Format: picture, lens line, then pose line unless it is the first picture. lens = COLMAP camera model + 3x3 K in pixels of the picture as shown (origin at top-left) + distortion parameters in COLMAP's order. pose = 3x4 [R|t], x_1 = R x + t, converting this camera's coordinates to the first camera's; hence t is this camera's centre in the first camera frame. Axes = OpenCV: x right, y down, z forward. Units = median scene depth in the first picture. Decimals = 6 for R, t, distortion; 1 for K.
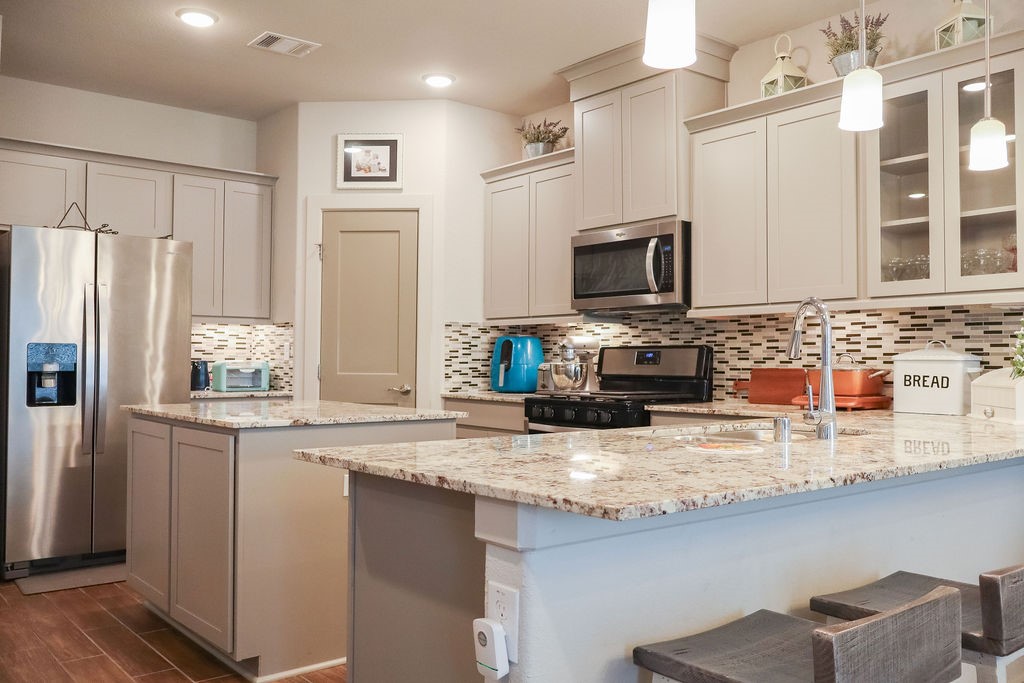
lens RADIAL K [[878.6, 0, 512.0], [0, 878.6, 341.5], [0, 0, 1]] dist [0.013843, -0.004811]
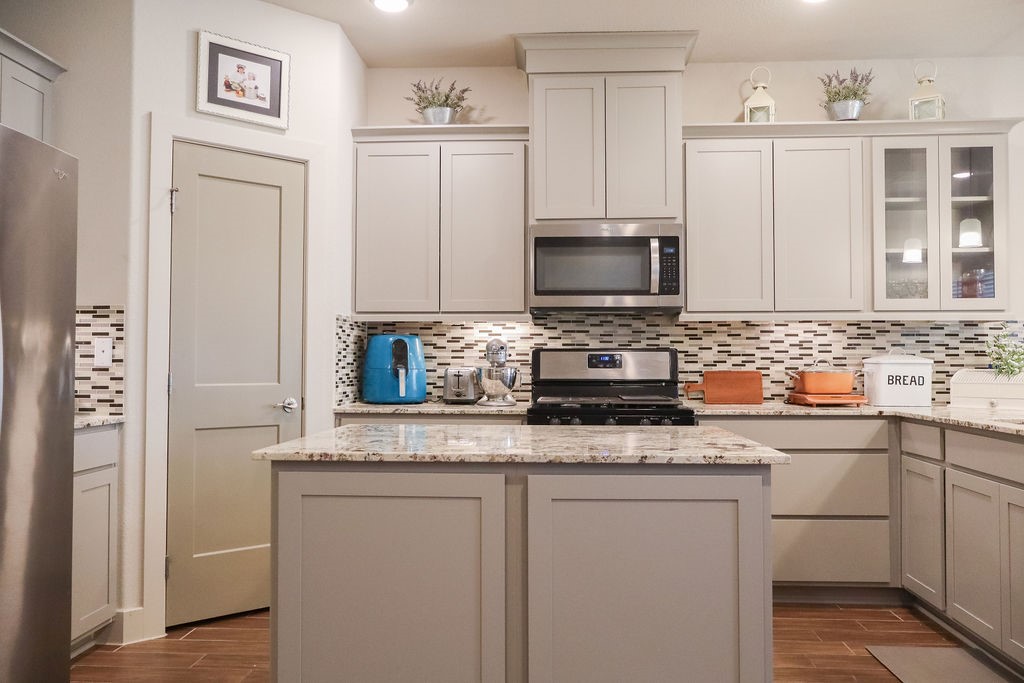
lens RADIAL K [[878.6, 0, 512.0], [0, 878.6, 341.5], [0, 0, 1]] dist [0.013843, -0.004811]
pose [[0.676894, 0.013983, 0.735948, -0.636431], [-0.014133, 0.999882, -0.005999, 0.004441], [-0.735945, -0.006340, 0.677012, 0.438797]]
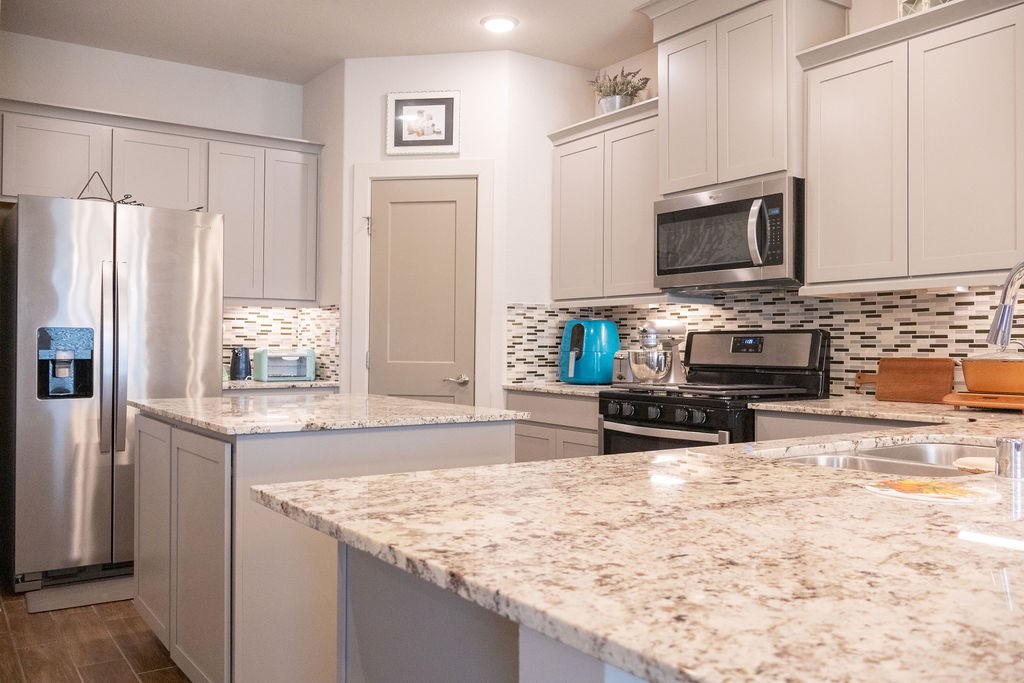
lens RADIAL K [[848.7, 0, 512.0], [0, 848.7, 341.5], [0, 0, 1]] dist [0.010420, -0.002681]
pose [[0.996594, 0.000591, -0.082458, -0.001905], [0.000684, 0.999881, 0.015430, 0.002970], [0.082458, -0.015433, 0.996475, 0.180544]]
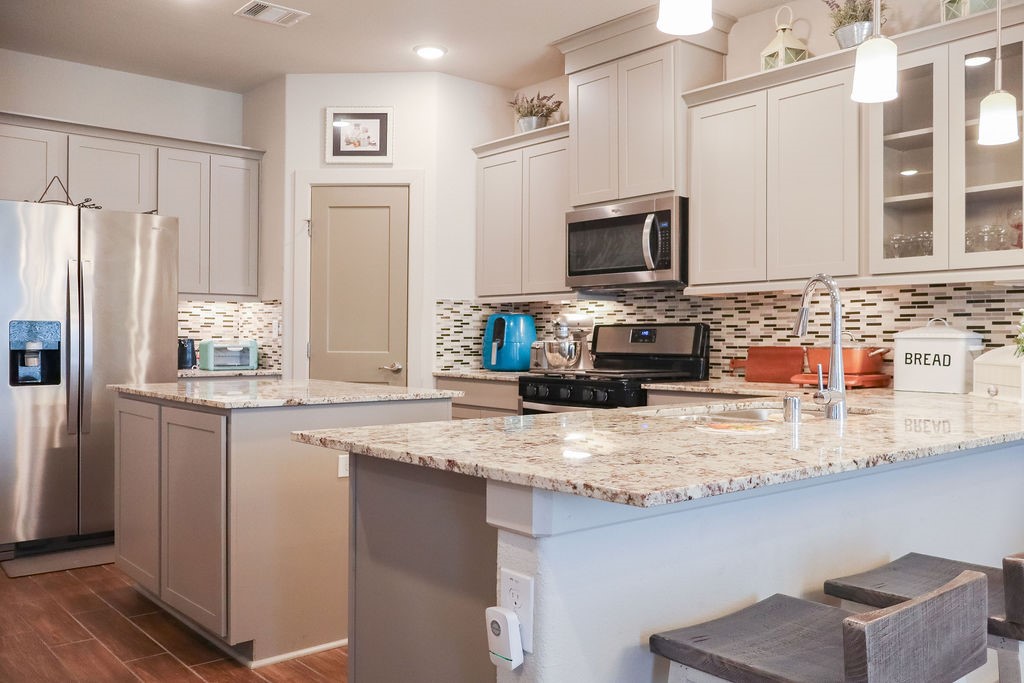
lens RADIAL K [[878.6, 0, 512.0], [0, 878.6, 341.5], [0, 0, 1]] dist [0.013843, -0.004811]
pose [[0.999840, -0.000517, 0.017872, -0.011142], [0.000064, 0.999680, 0.025307, -0.000031], [-0.017880, -0.025302, 0.999520, 0.014933]]
